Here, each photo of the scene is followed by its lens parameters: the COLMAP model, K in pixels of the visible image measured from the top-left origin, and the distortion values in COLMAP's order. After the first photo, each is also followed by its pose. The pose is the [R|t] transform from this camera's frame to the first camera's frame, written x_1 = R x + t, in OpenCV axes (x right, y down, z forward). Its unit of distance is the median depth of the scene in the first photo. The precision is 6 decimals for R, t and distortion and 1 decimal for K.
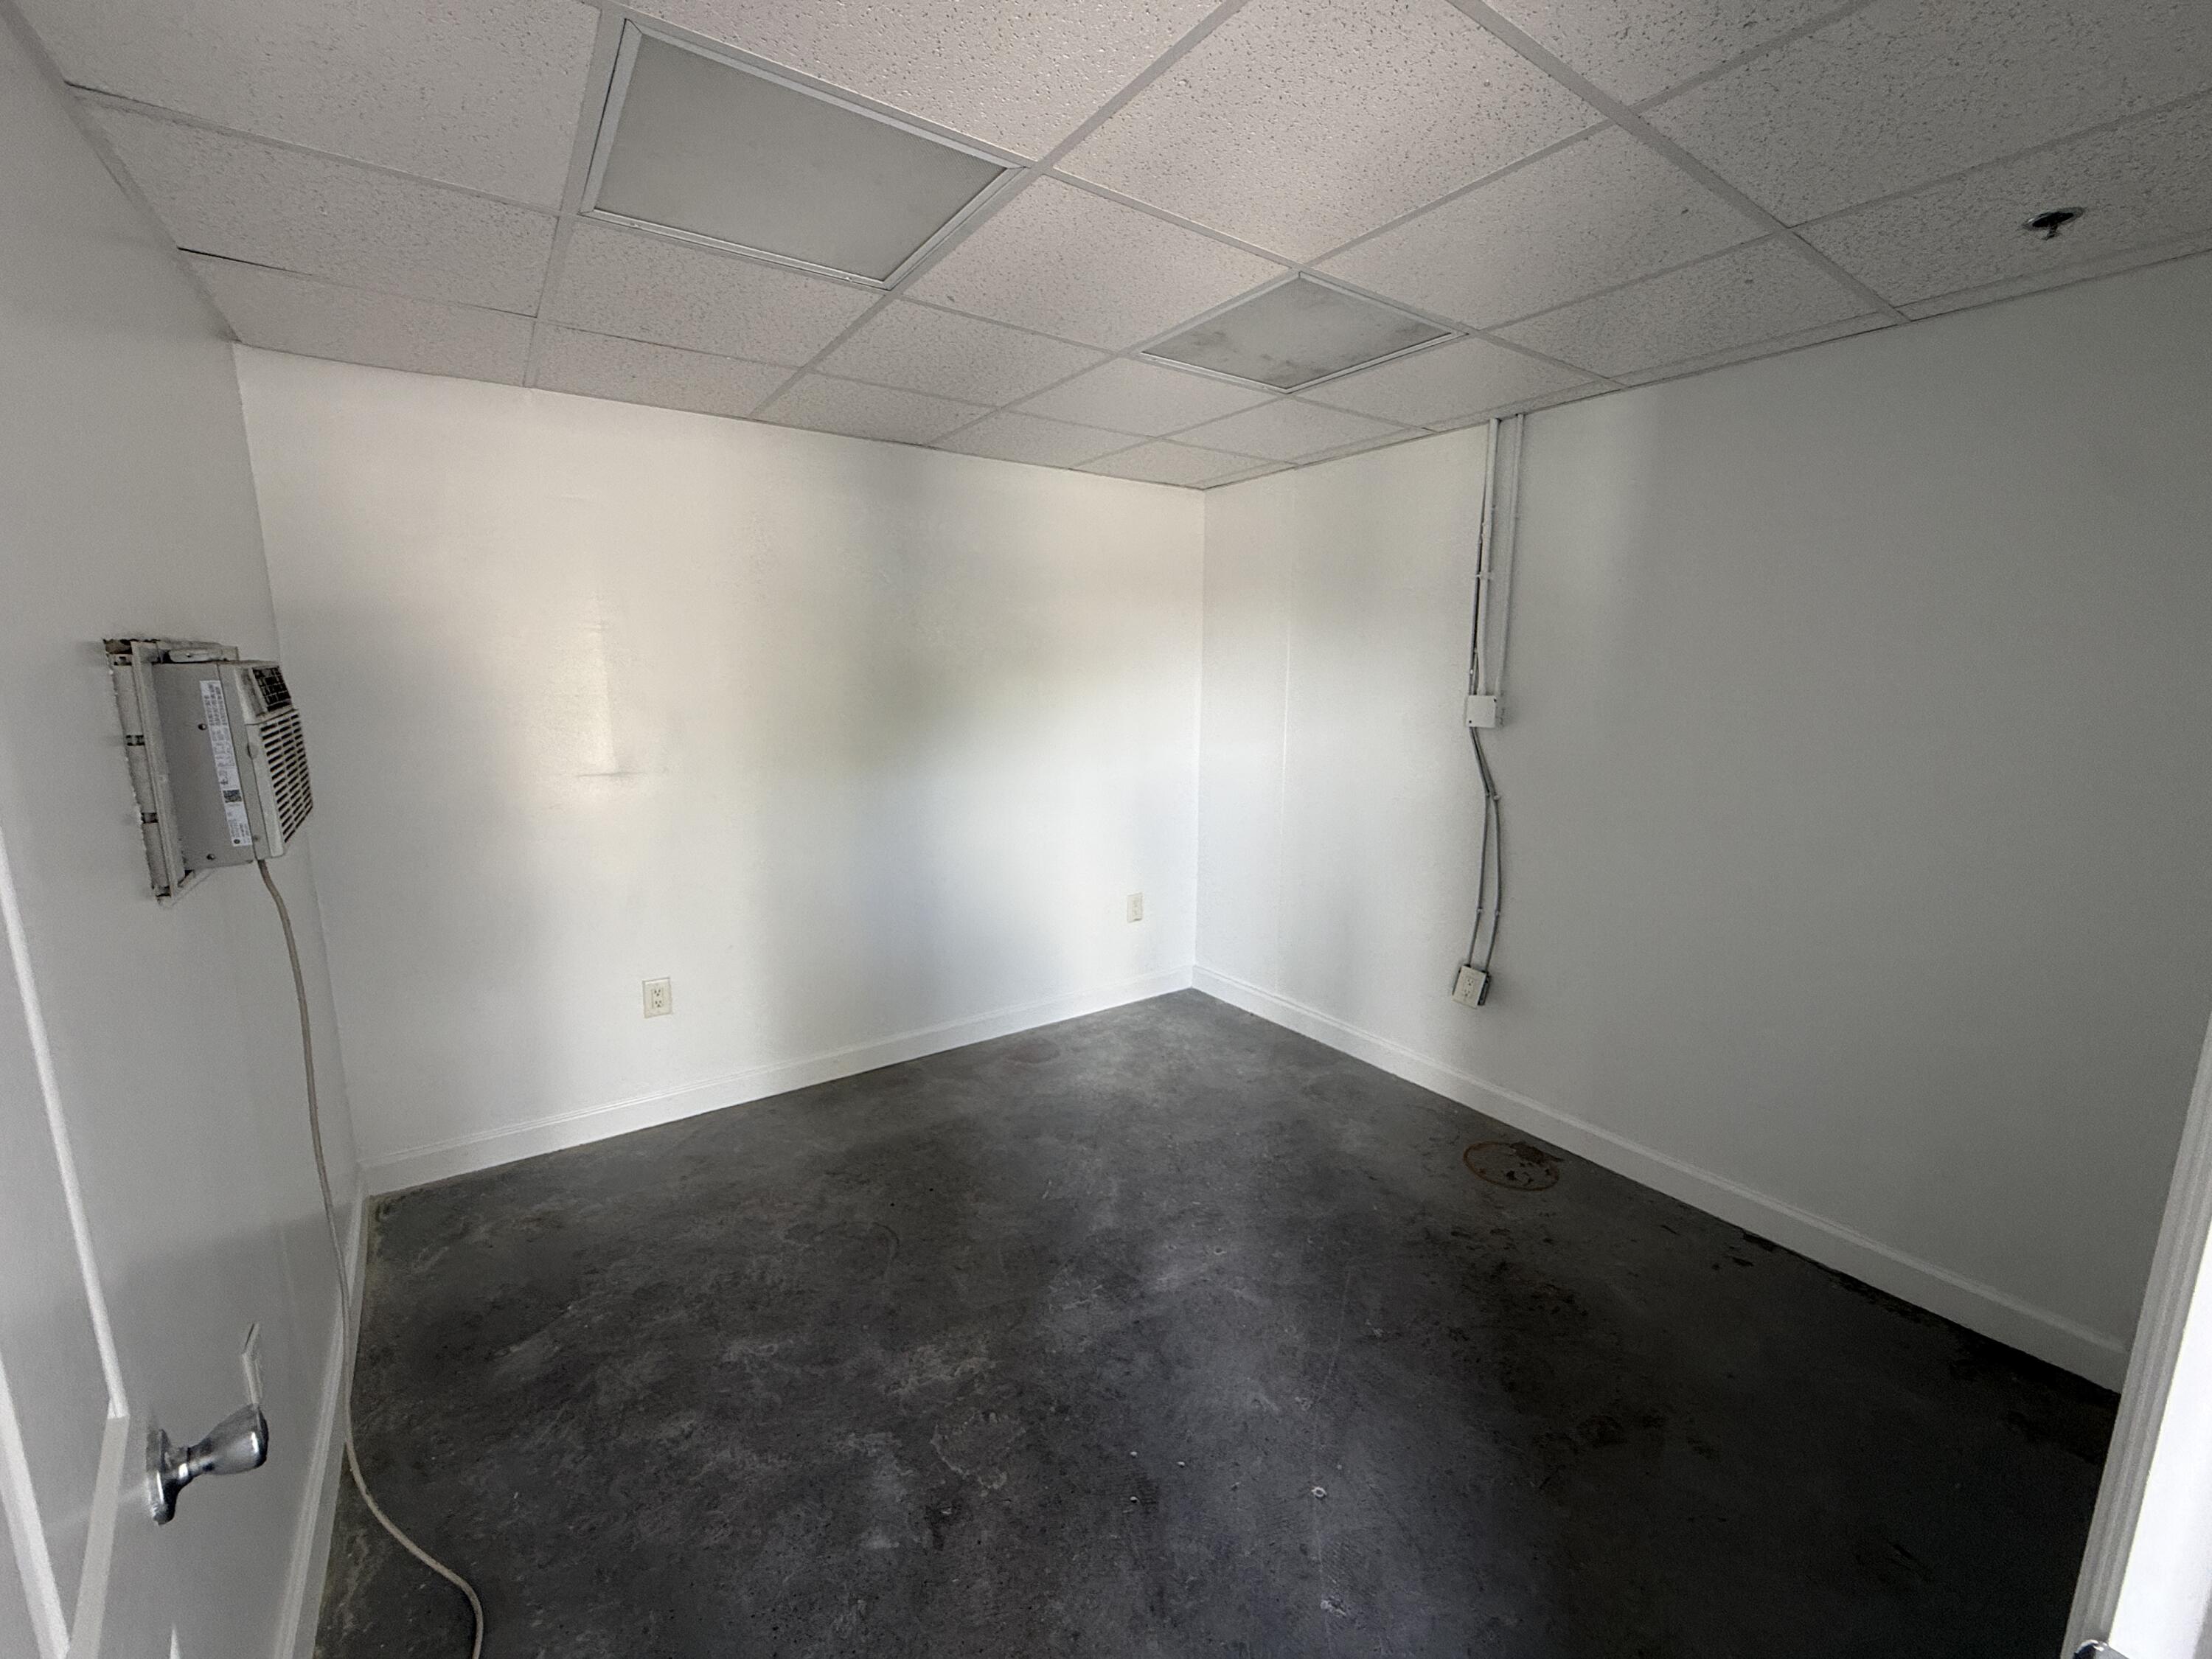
lens RADIAL K [[887.0, 0, 1105.5], [0, 887.0, 825.3], [0, 0, 1]] dist [0.000883, 0.000188]
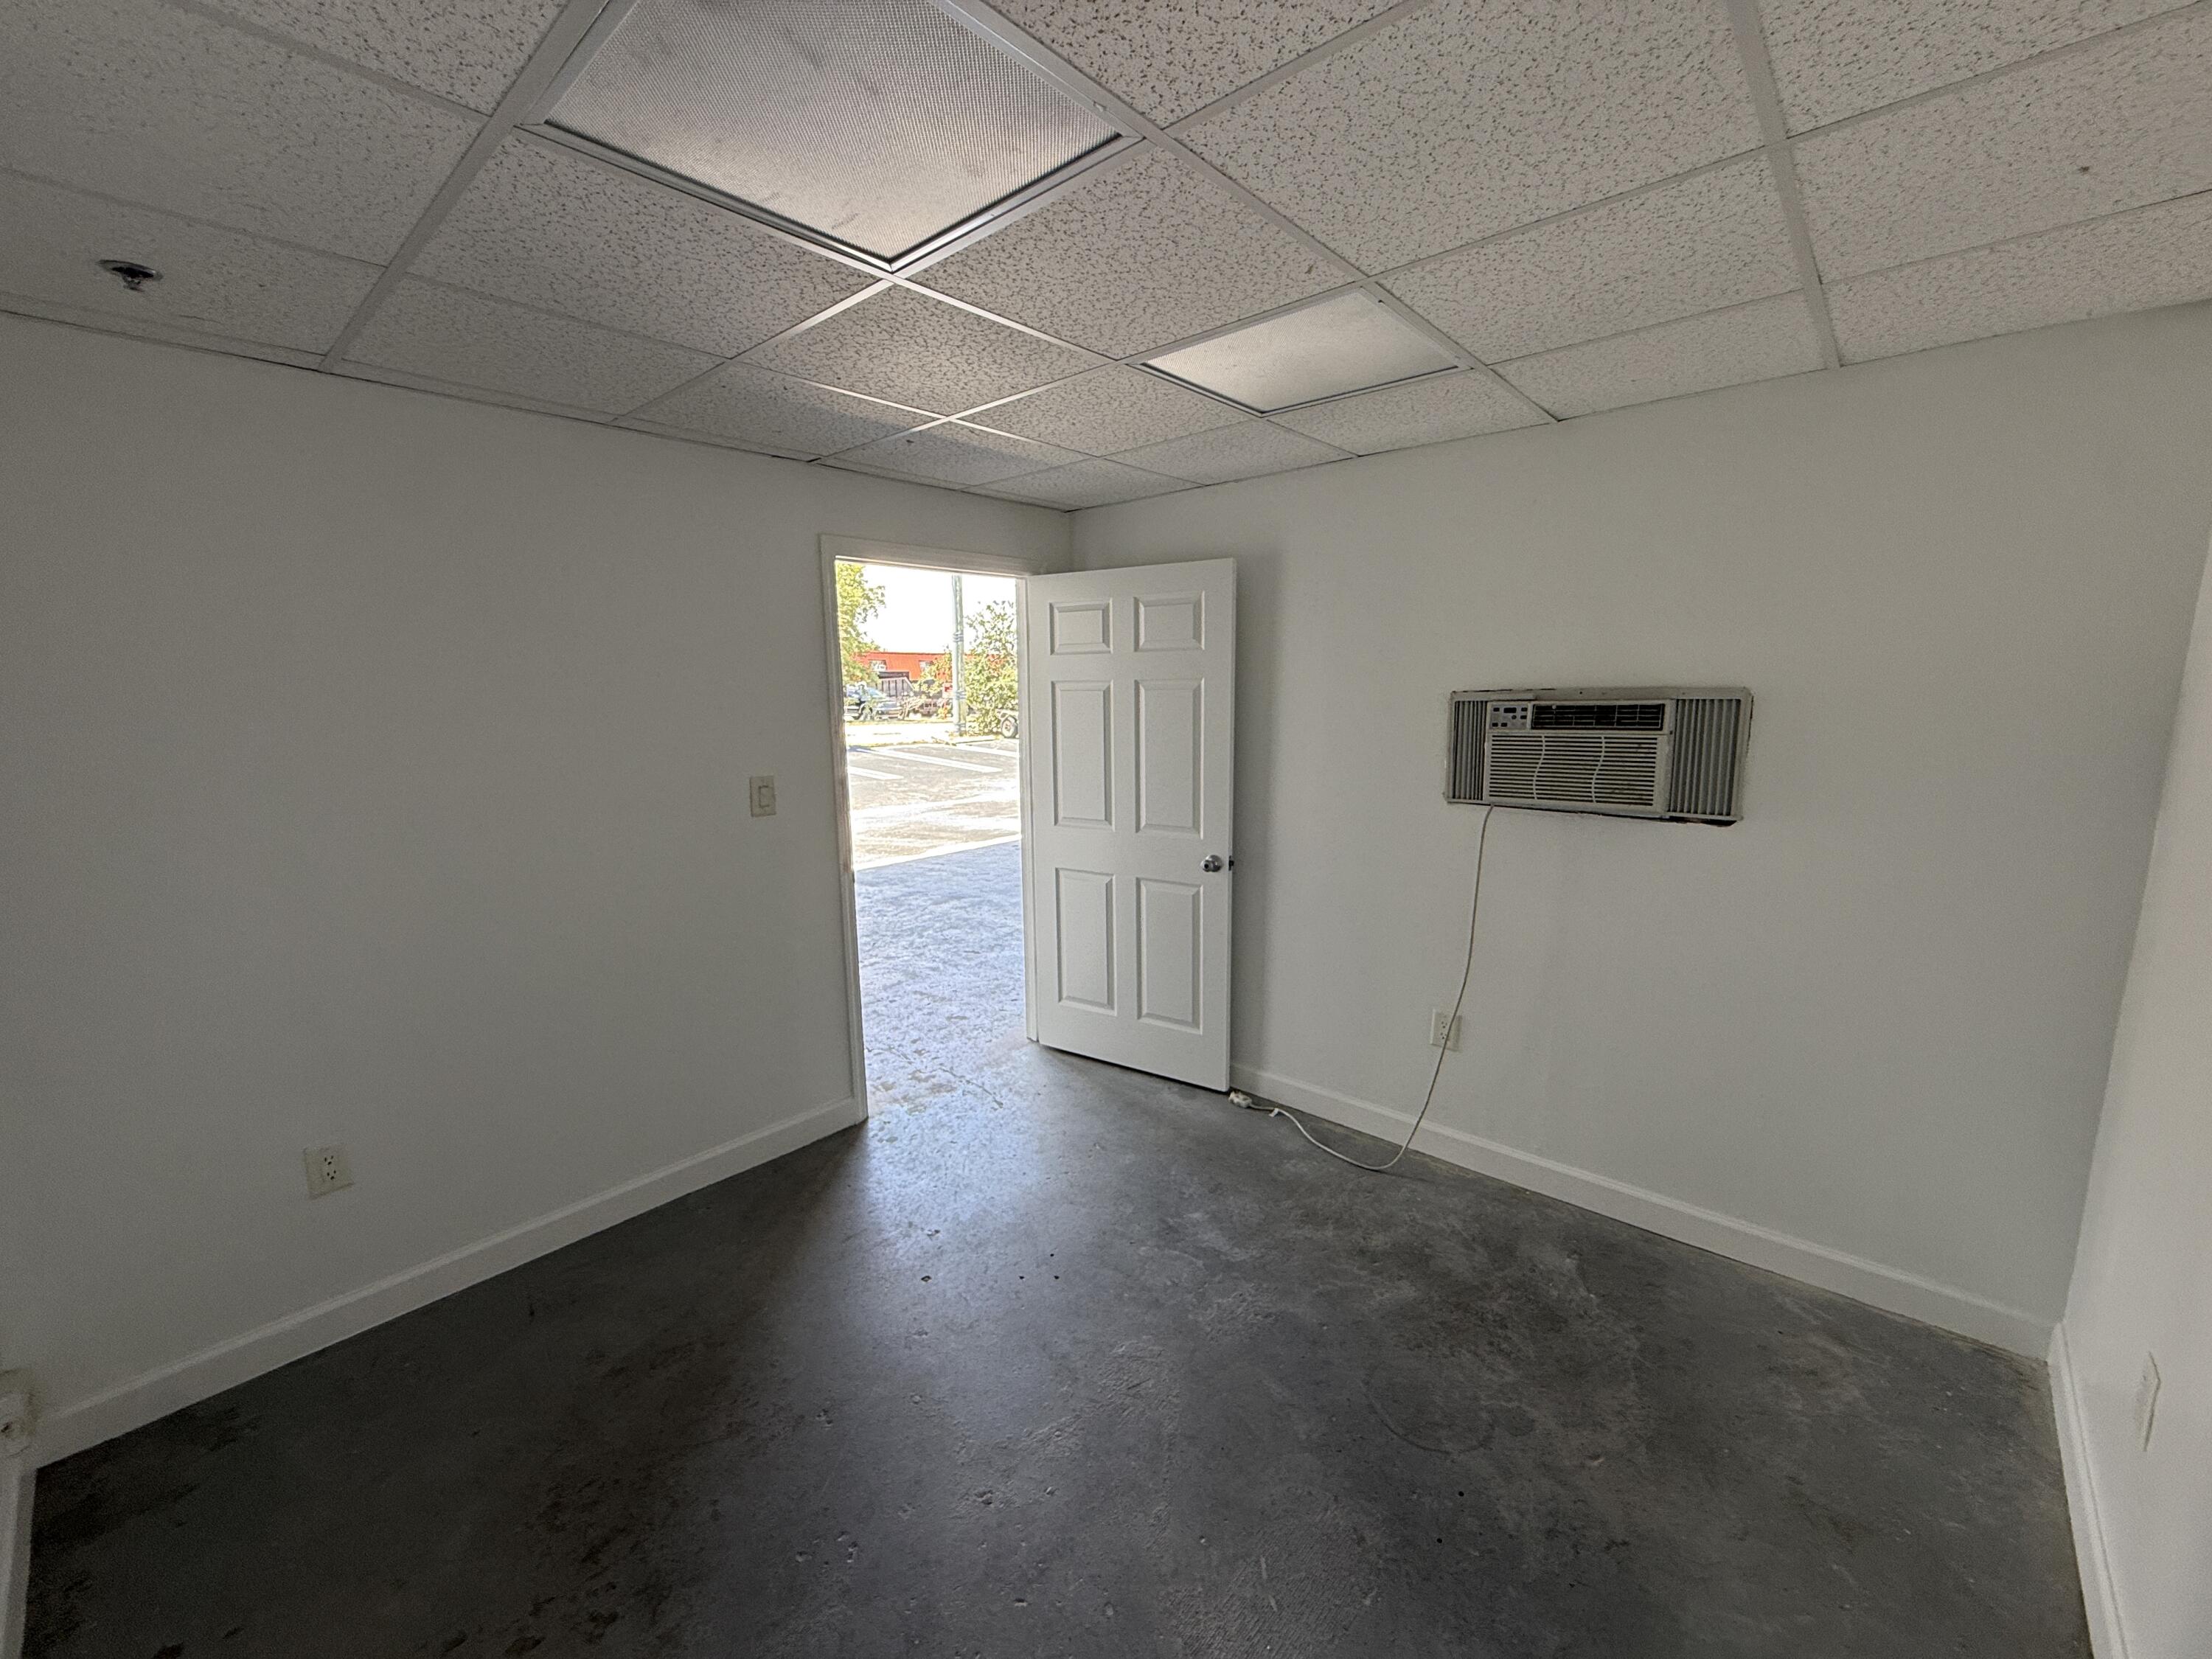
lens RADIAL K [[887.0, 0, 1106.7], [0, 887.0, 825.8], [0, 0, 1]] dist [0.000883, 0.000188]
pose [[-0.975134, 0.043095, -0.217386, 0.200339], [-0.029191, 0.947387, 0.318757, -0.353992], [0.219686, 0.317177, -0.922571, 1.827415]]
